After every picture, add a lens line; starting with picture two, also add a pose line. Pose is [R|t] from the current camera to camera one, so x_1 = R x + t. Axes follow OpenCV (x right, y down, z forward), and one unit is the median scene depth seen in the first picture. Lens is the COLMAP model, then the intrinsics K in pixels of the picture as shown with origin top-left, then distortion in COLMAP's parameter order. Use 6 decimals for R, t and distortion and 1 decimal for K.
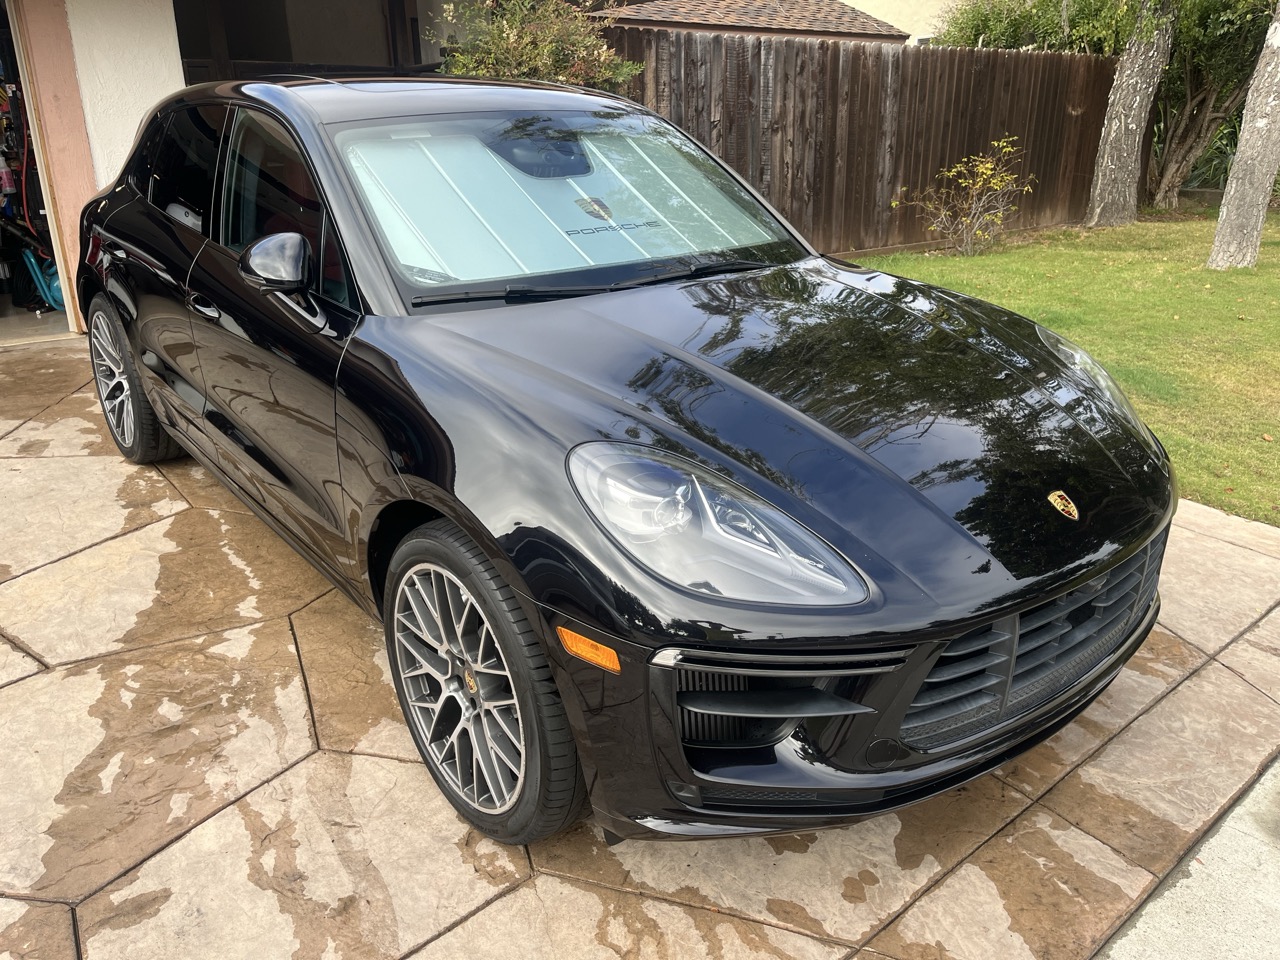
lens RADIAL K [[978.5, 0, 635.2], [0, 978.5, 475.9], [0, 0, 1]] dist [0.090615, -0.126146]
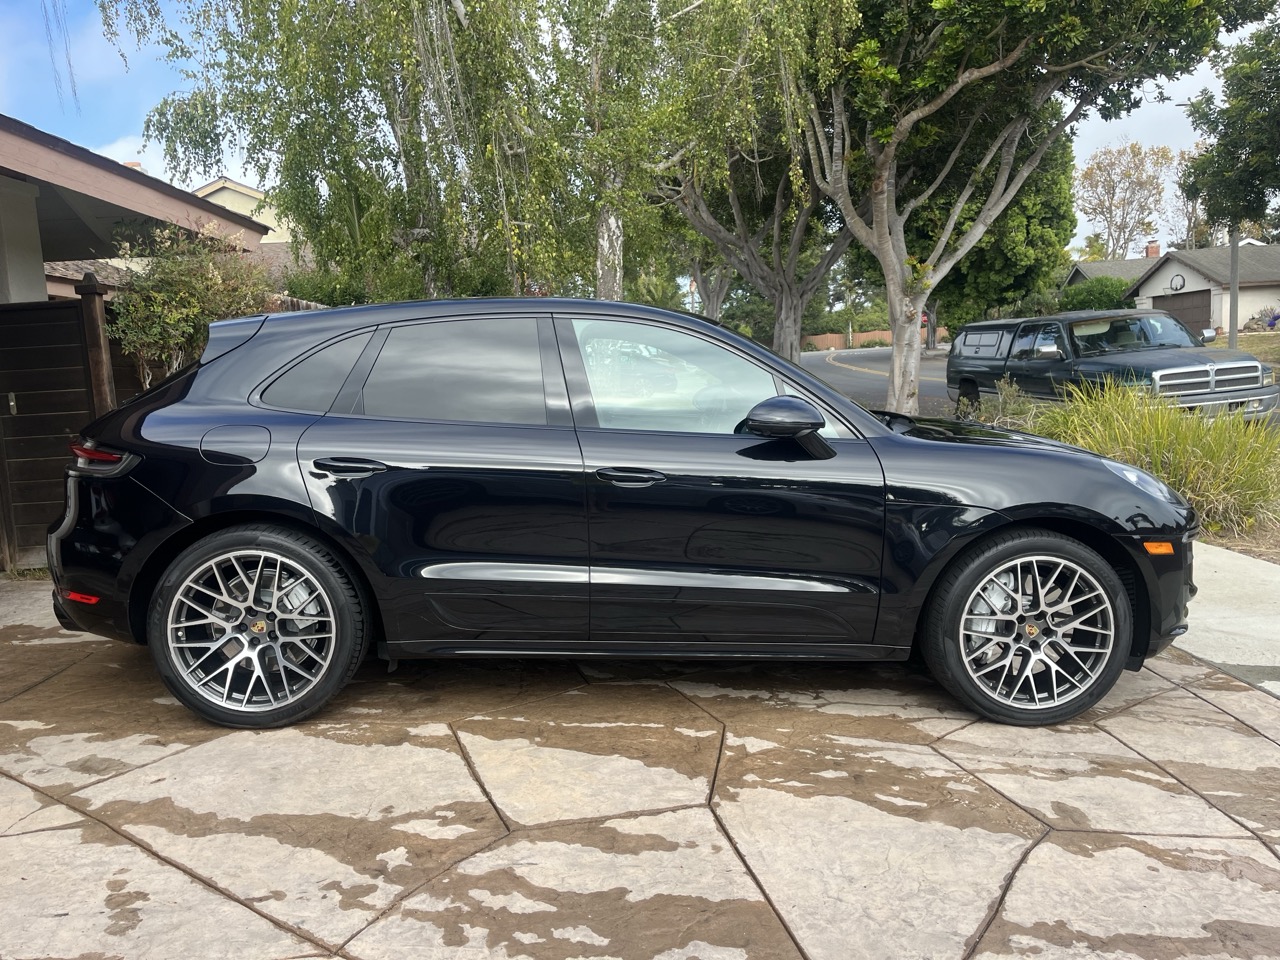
lens RADIAL K [[978.4, 0, 643.8], [0, 978.4, 475.6], [0, 0, 1]] dist [0.071136, -0.086806]
pose [[0.590833, -0.104629, 0.799981, -1.623662], [0.305762, 0.946627, -0.102014, -0.058442], [-0.746610, 0.304876, 0.591290, 0.374200]]
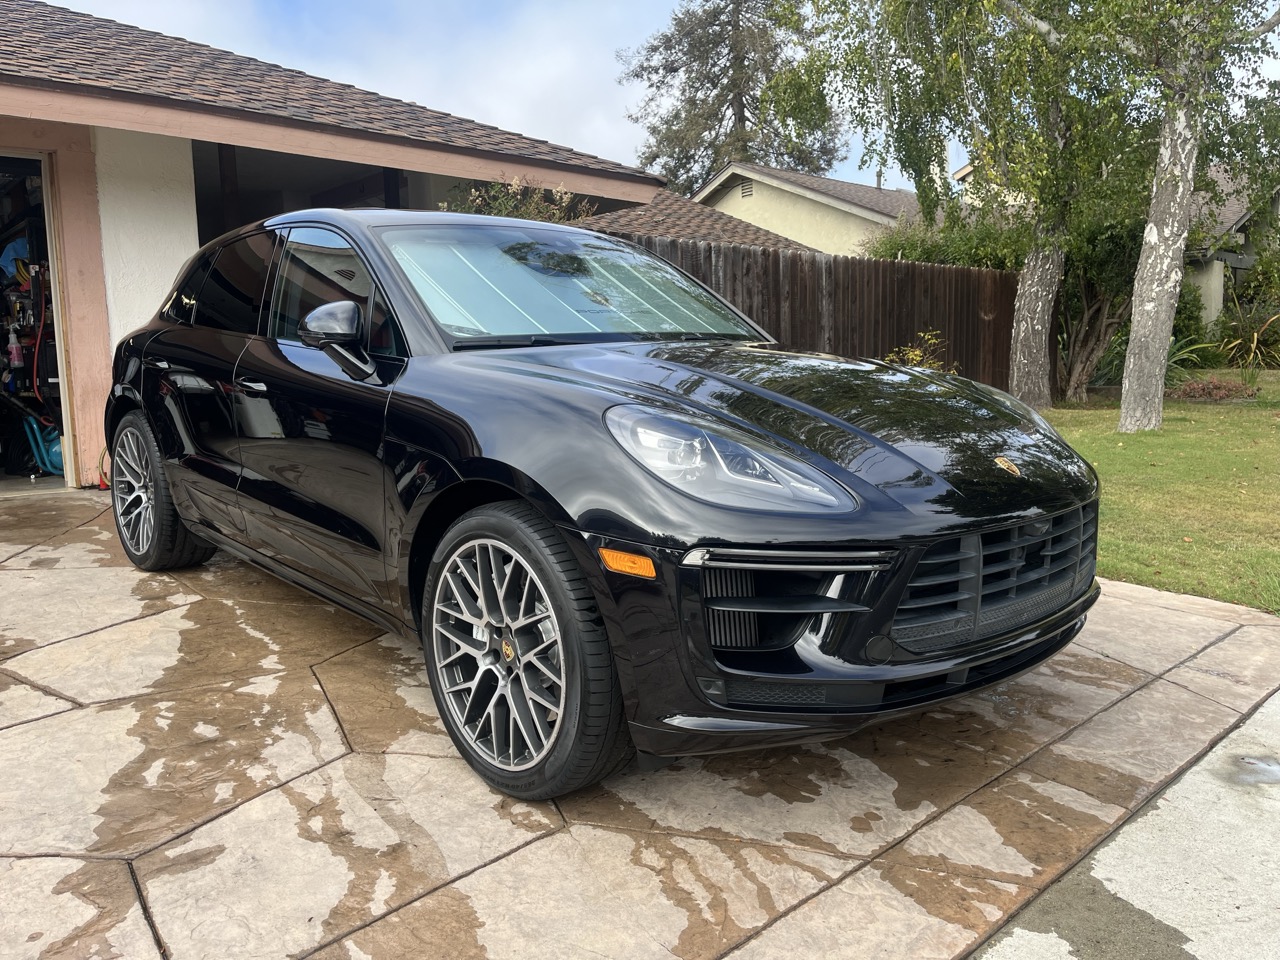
lens RADIAL K [[978.4, 0, 643.8], [0, 978.4, 475.6], [0, 0, 1]] dist [0.071136, -0.086806]
pose [[0.998182, -0.012476, 0.058973, -0.066915], [0.025676, 0.973154, -0.228717, 0.240557], [-0.054537, 0.229815, 0.971705, -0.116547]]
